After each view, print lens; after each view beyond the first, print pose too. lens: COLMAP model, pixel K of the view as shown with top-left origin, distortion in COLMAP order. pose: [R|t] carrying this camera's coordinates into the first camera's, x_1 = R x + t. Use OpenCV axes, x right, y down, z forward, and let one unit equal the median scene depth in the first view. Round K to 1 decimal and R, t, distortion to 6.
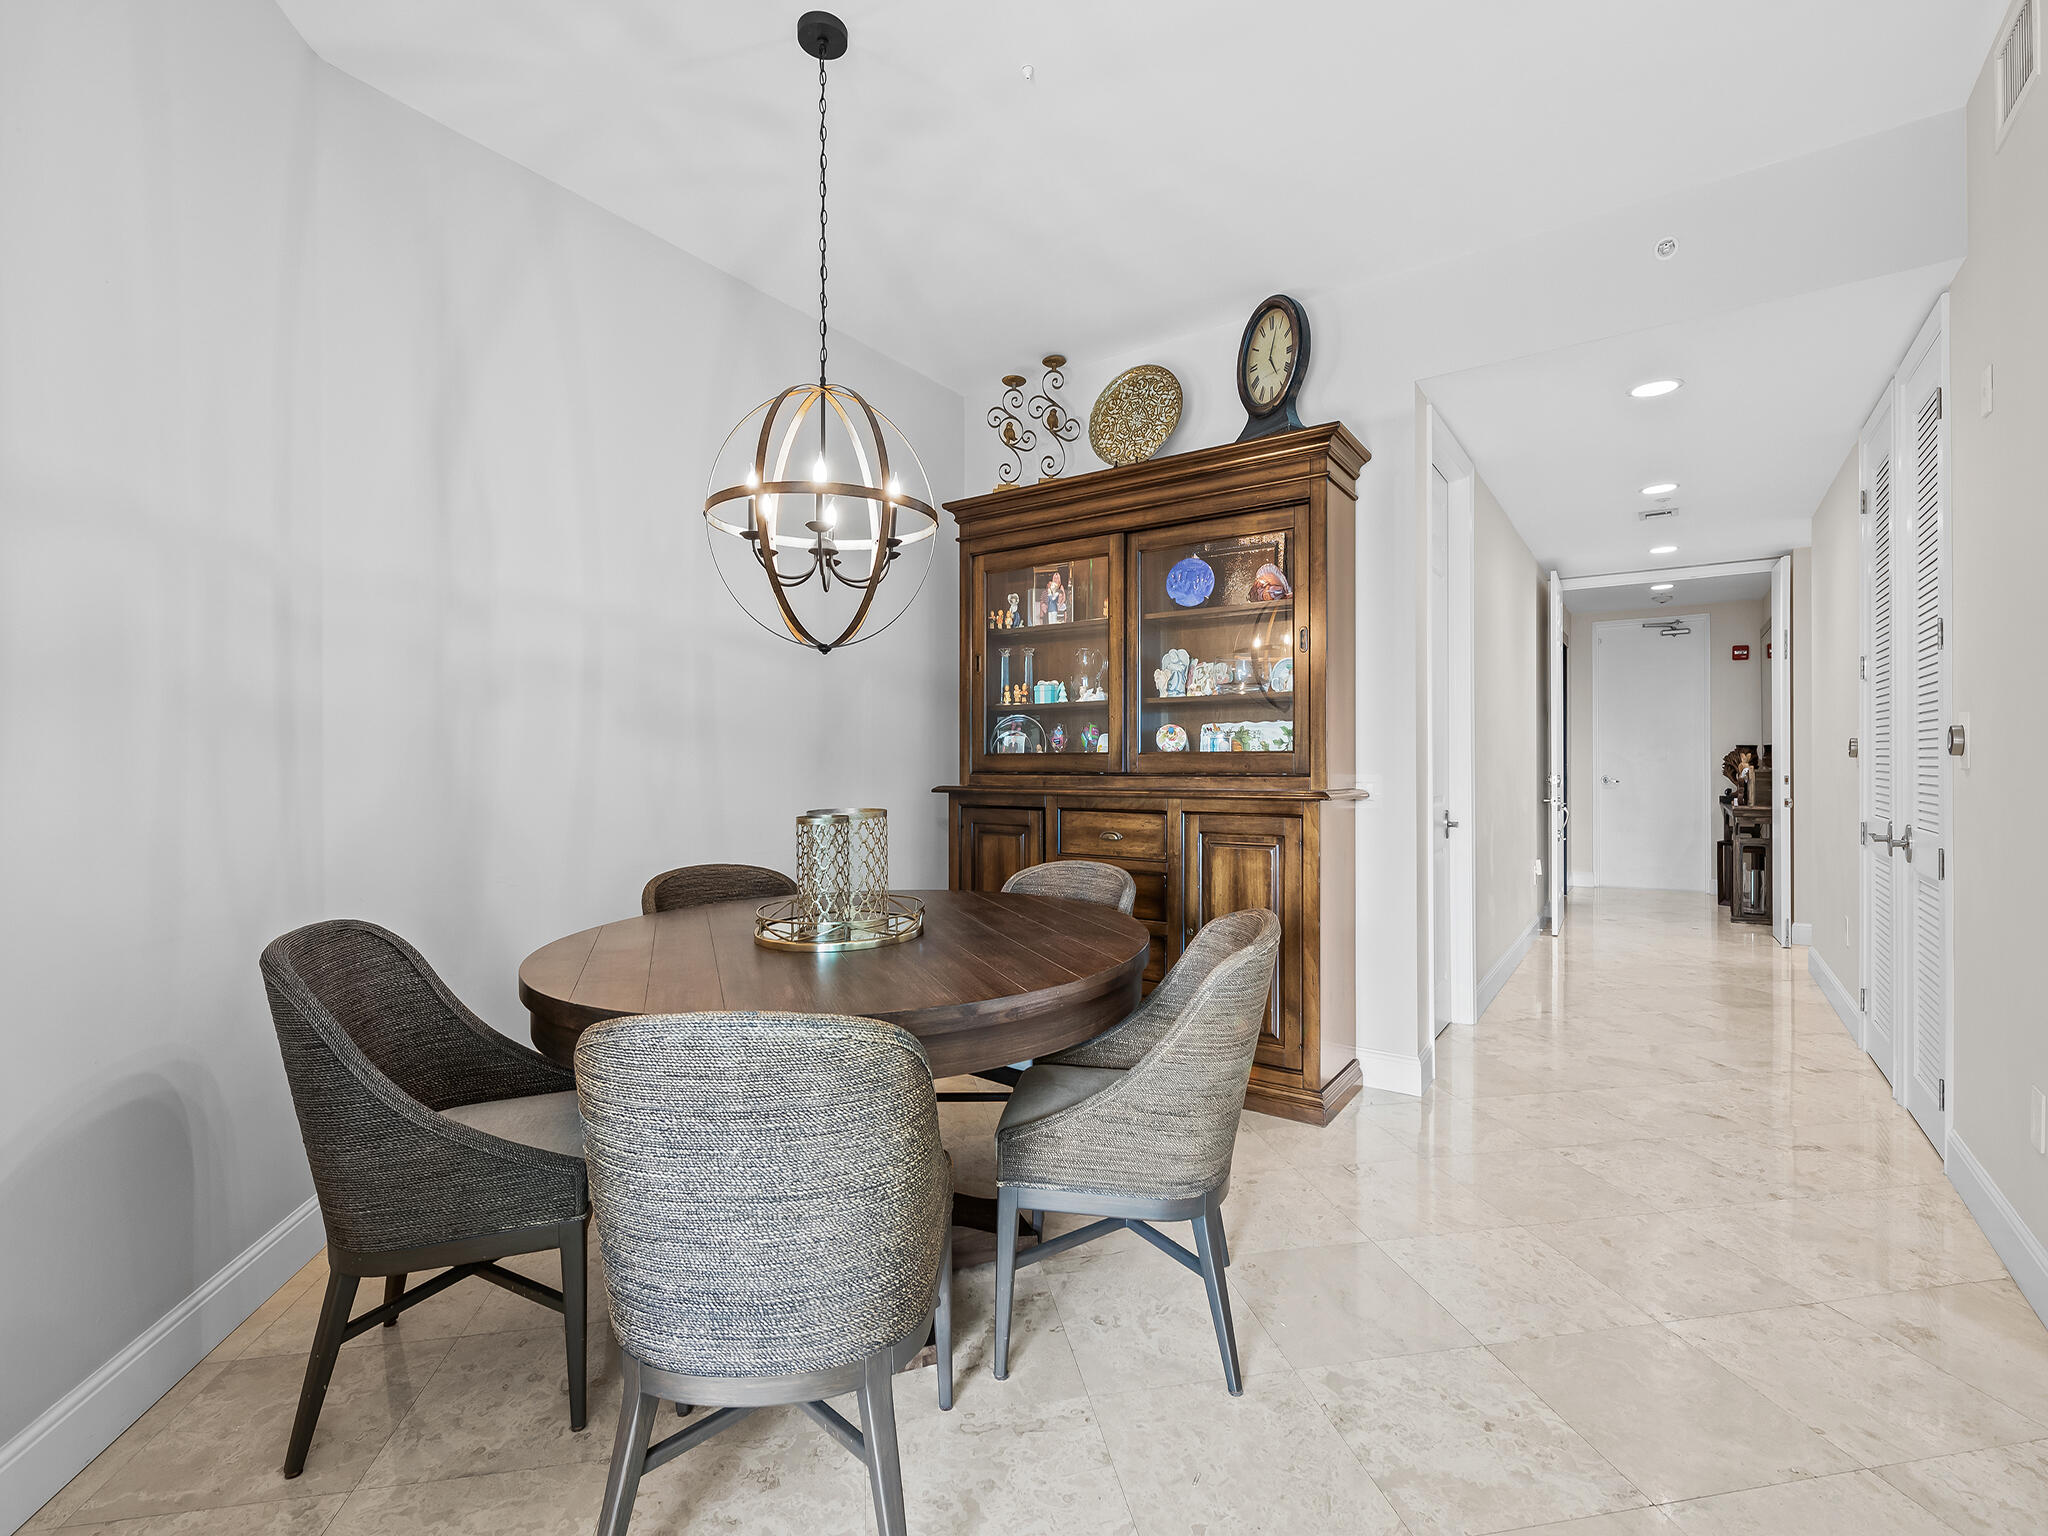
lens RADIAL K [[931.3, 0, 1036.7], [0, 931.3, 765.0], [0, 0, 1]] dist [0.002434, -0.000447]
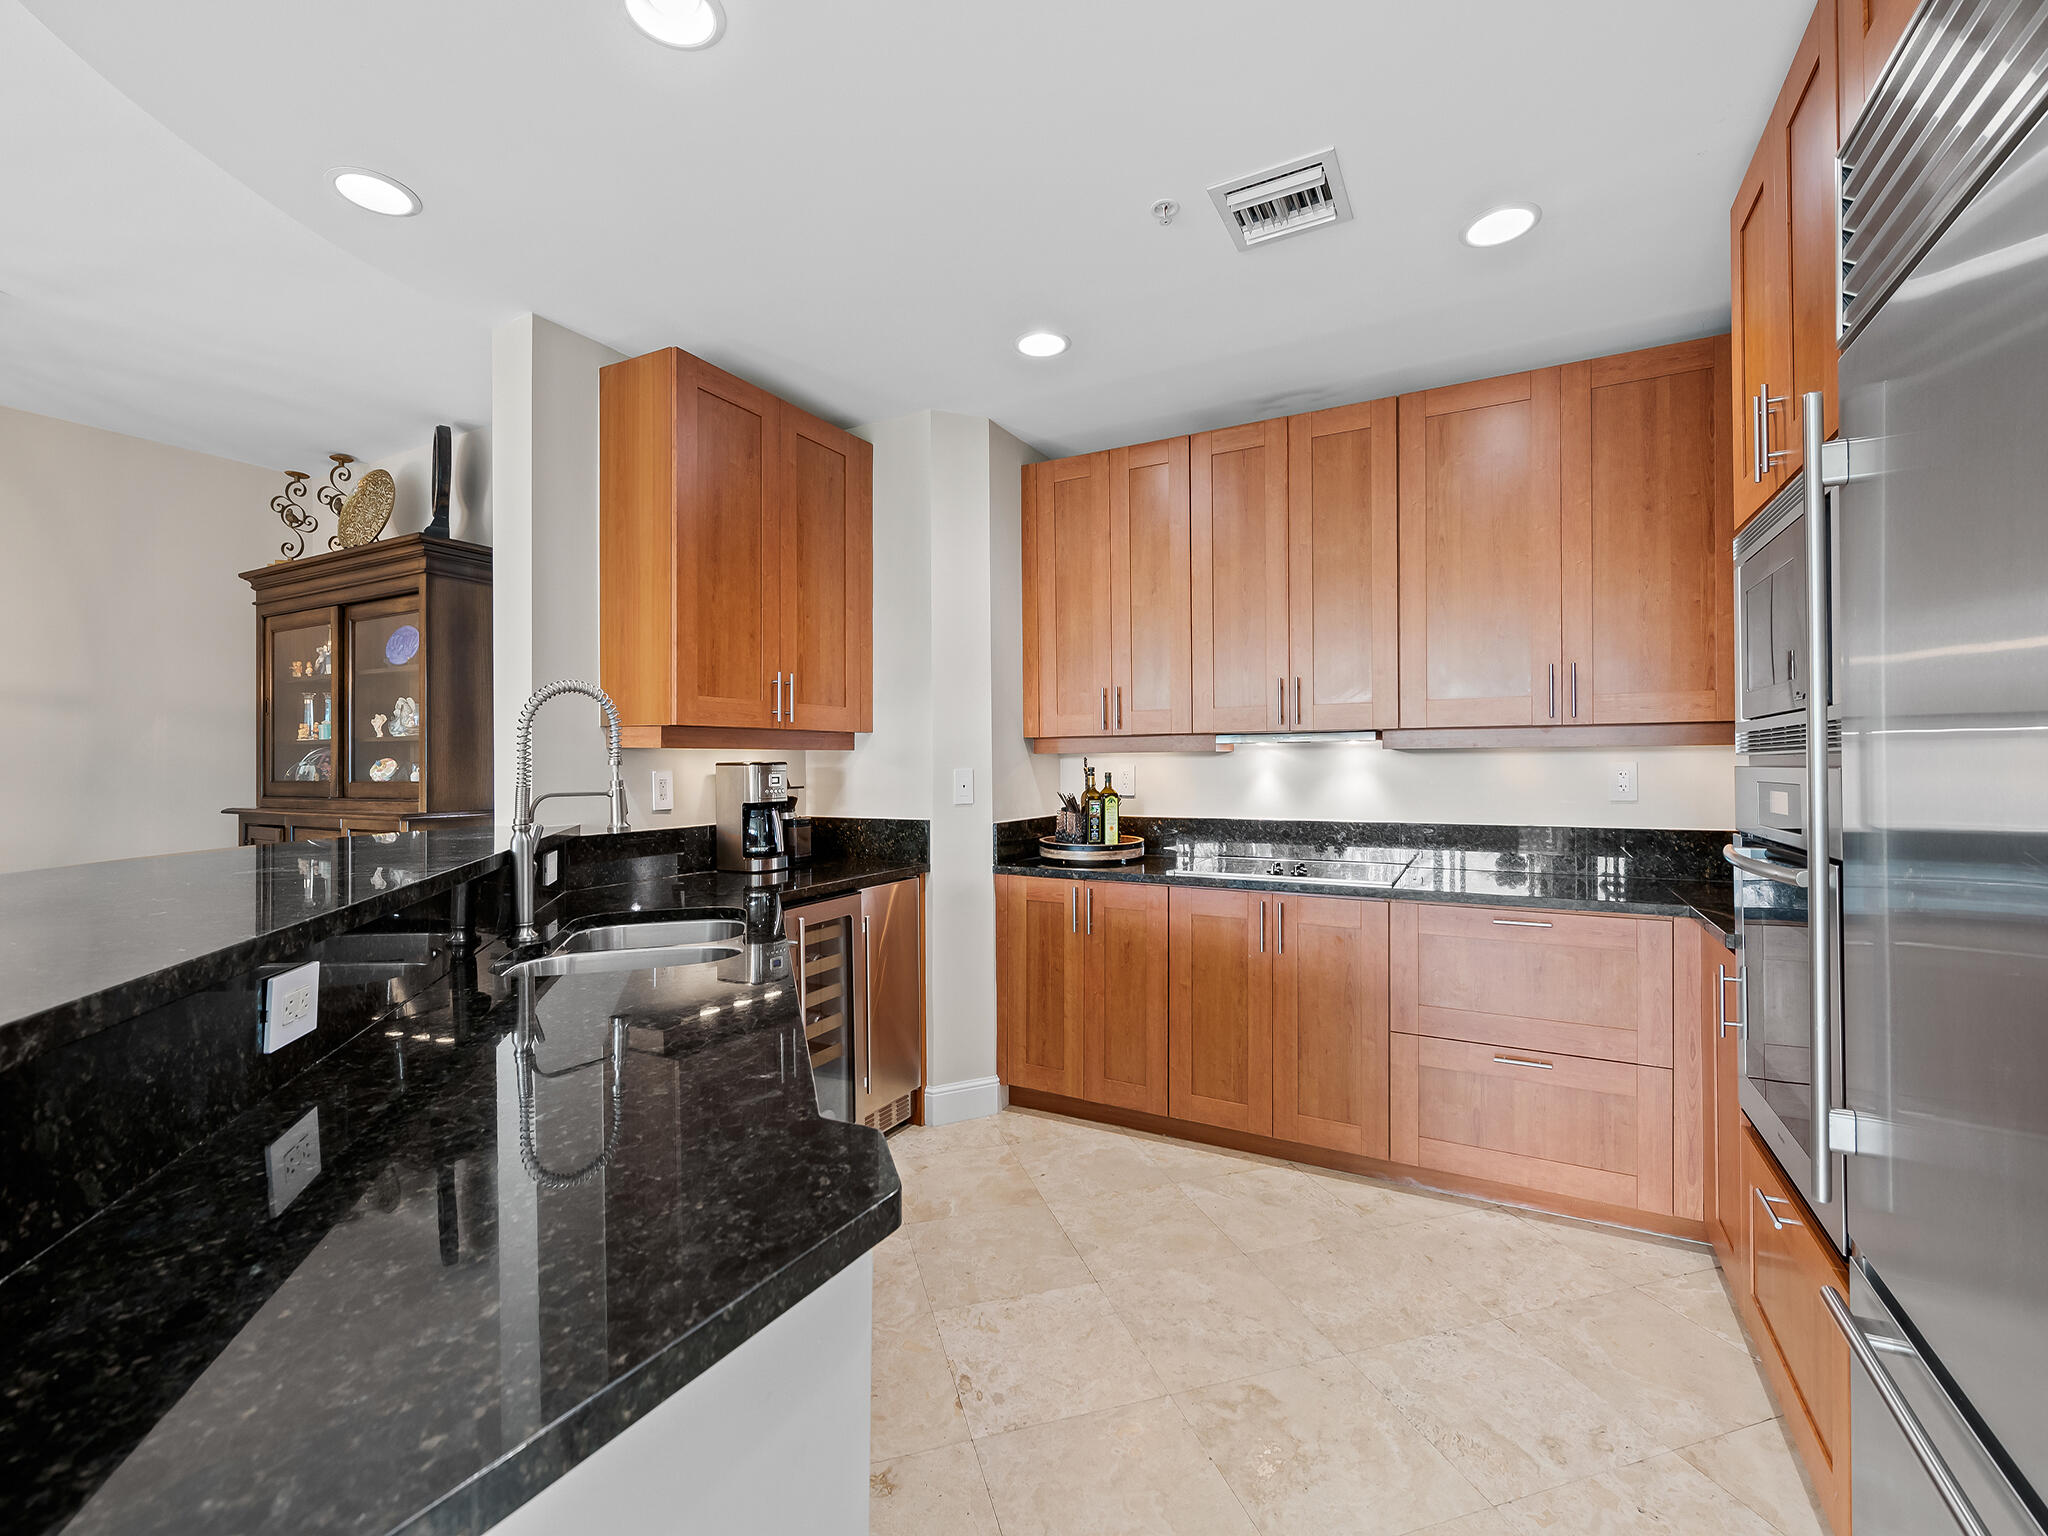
lens RADIAL K [[891.1, 0, 1020.1], [0, 891.1, 759.1], [0, 0, 1]] dist [0.000022, -0.001400]
pose [[0.993541, -0.004705, 0.113374, 0.787208], [0.005205, 0.999978, -0.004111, -0.031285], [-0.113352, 0.004674, 0.993544, -0.262397]]
